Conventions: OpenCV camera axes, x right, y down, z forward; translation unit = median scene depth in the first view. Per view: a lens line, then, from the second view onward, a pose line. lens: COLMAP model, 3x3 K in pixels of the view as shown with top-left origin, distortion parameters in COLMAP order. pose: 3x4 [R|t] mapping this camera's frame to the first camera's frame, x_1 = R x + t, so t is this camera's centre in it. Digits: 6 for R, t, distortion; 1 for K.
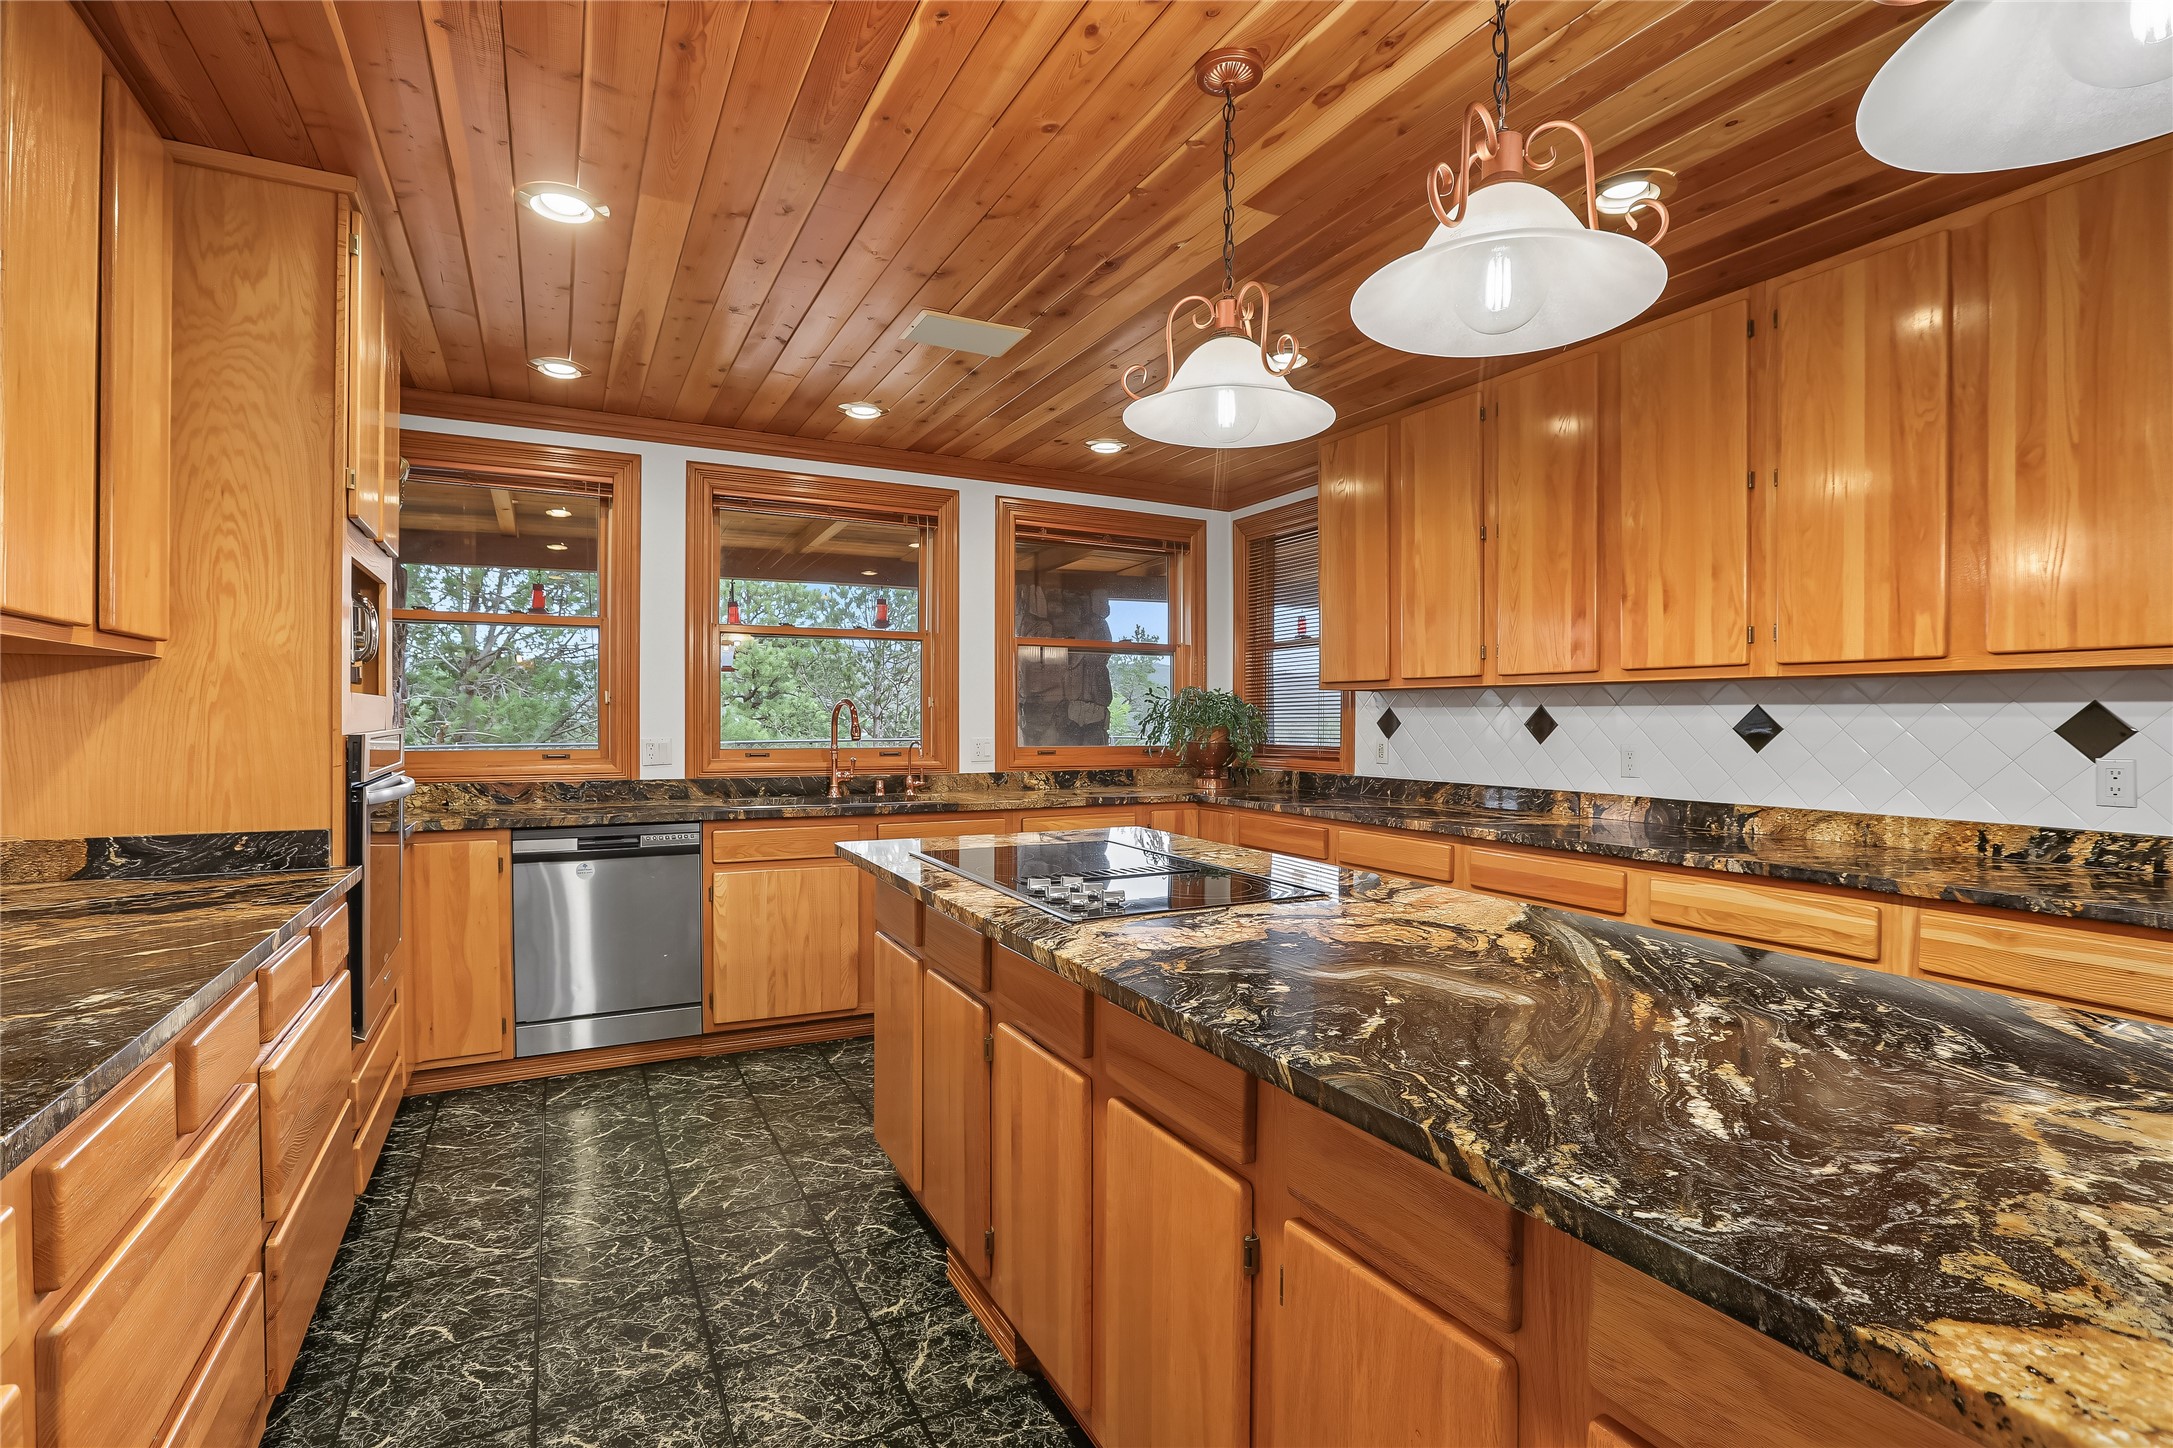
lens RADIAL K [[996.5, 0, 1088.7], [0, 996.5, 728.4], [0, 0, 1]] dist [-0.015193, 0.000356]
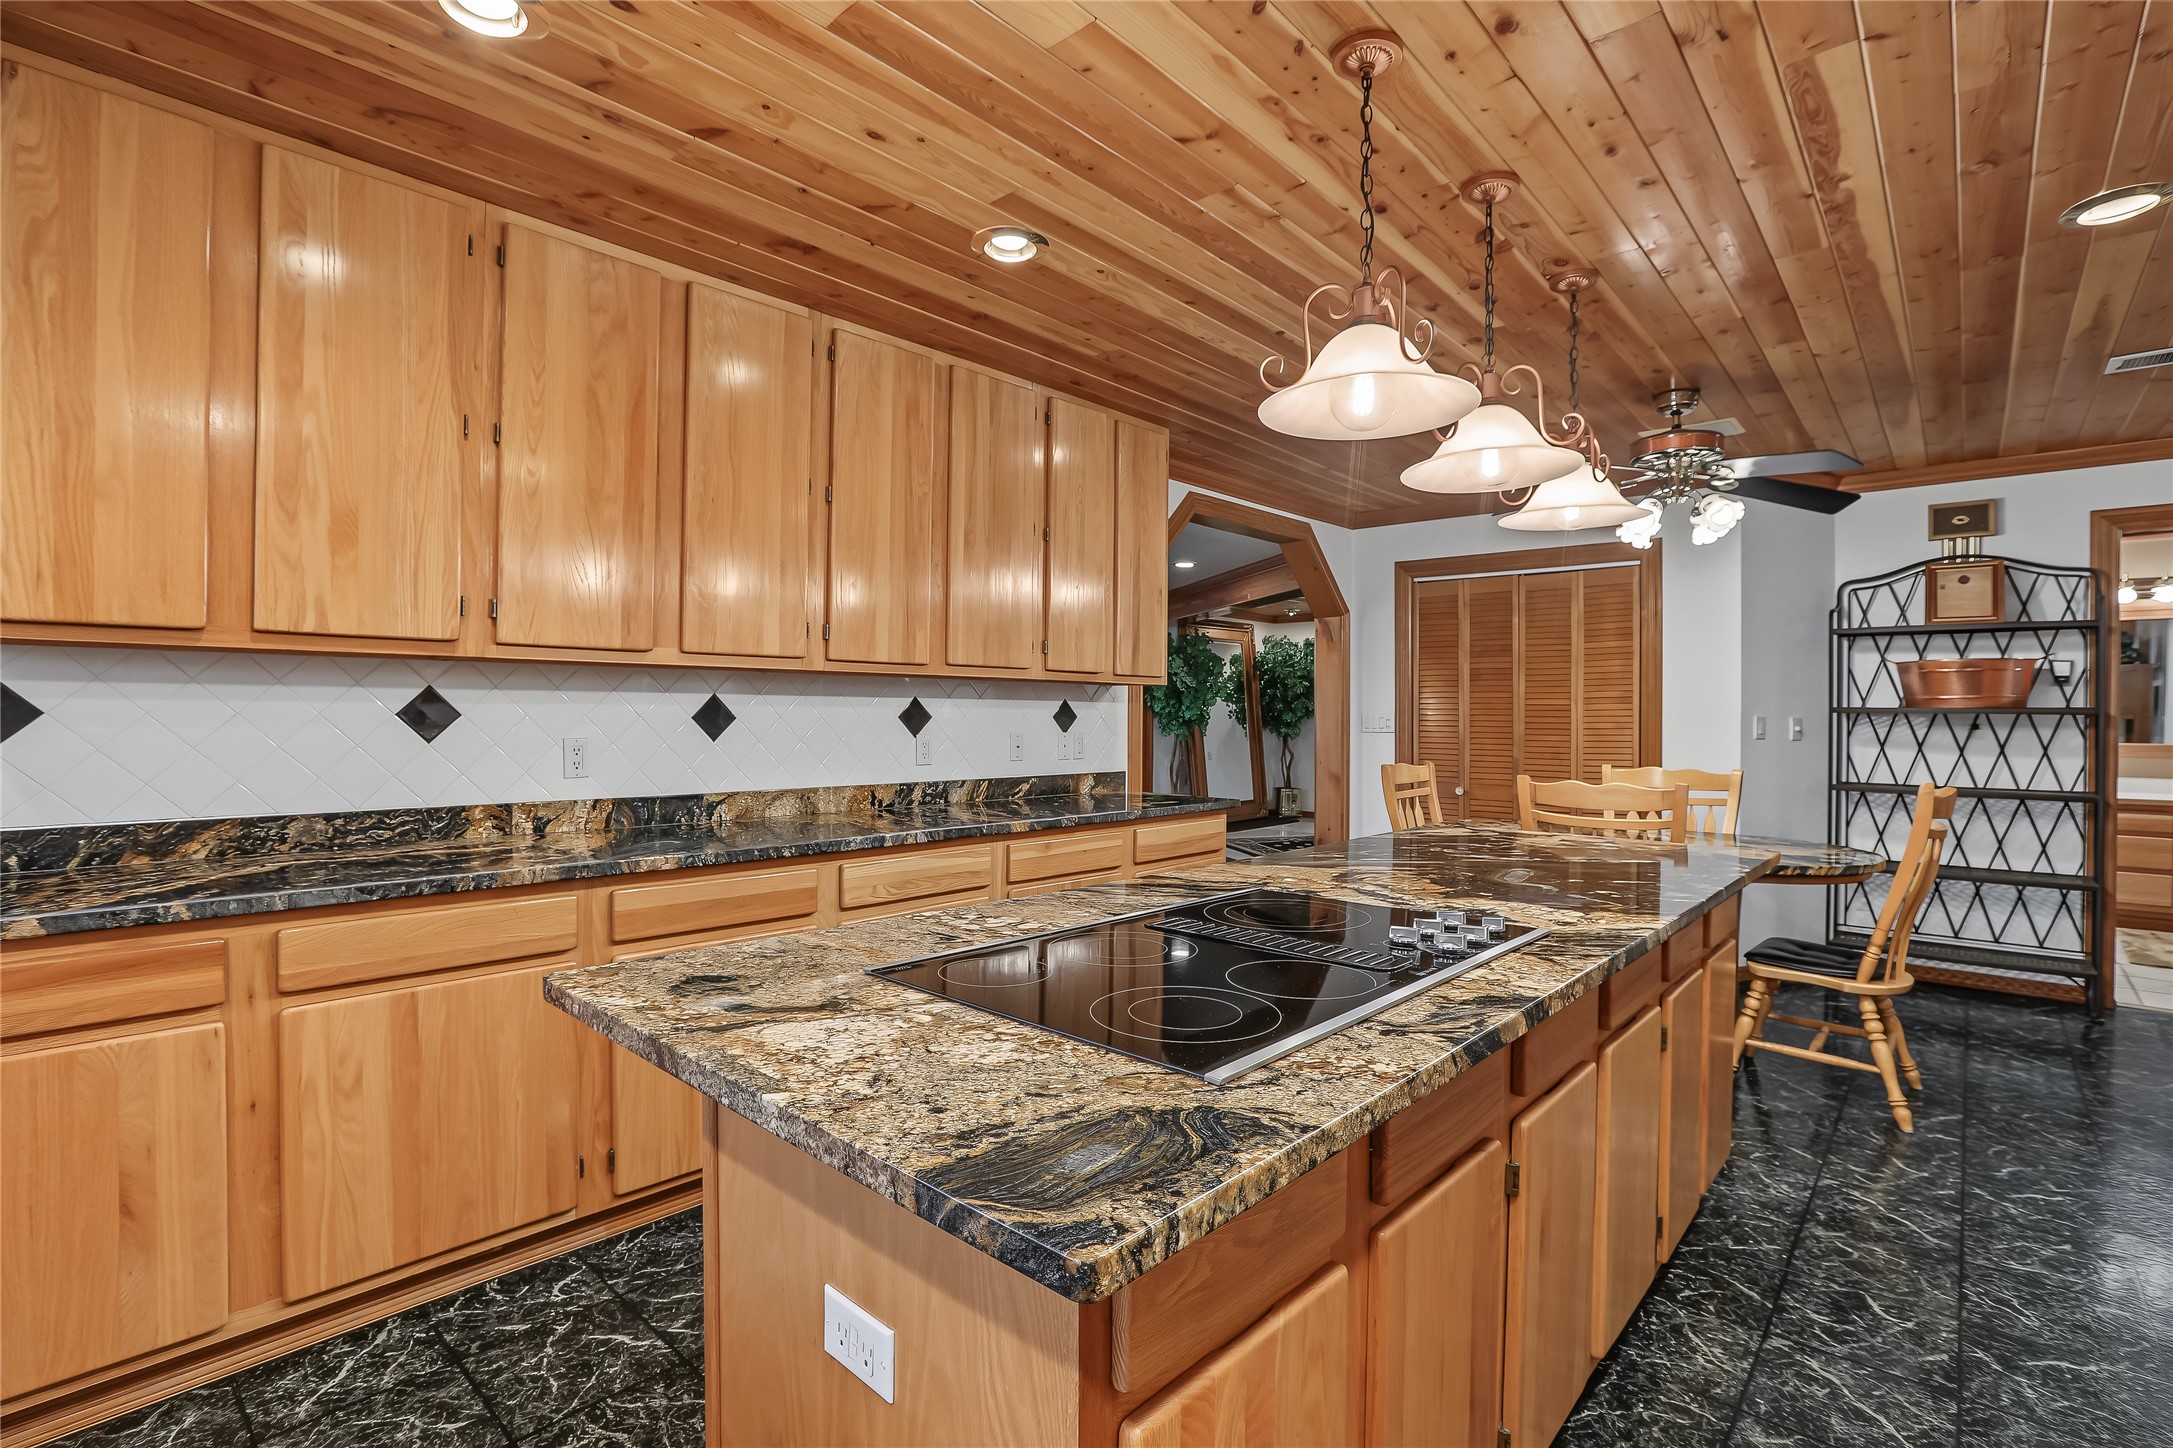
lens RADIAL K [[996.5, 0, 1091.8], [0, 996.5, 706.5], [0, 0, 1]] dist [-0.015193, 0.000356]
pose [[-0.321510, -0.000822, 0.946906, -0.420218], [-0.000261, 1.000000, 0.000779, -0.012131], [-0.946906, 0.000003, -0.321510, 0.965960]]
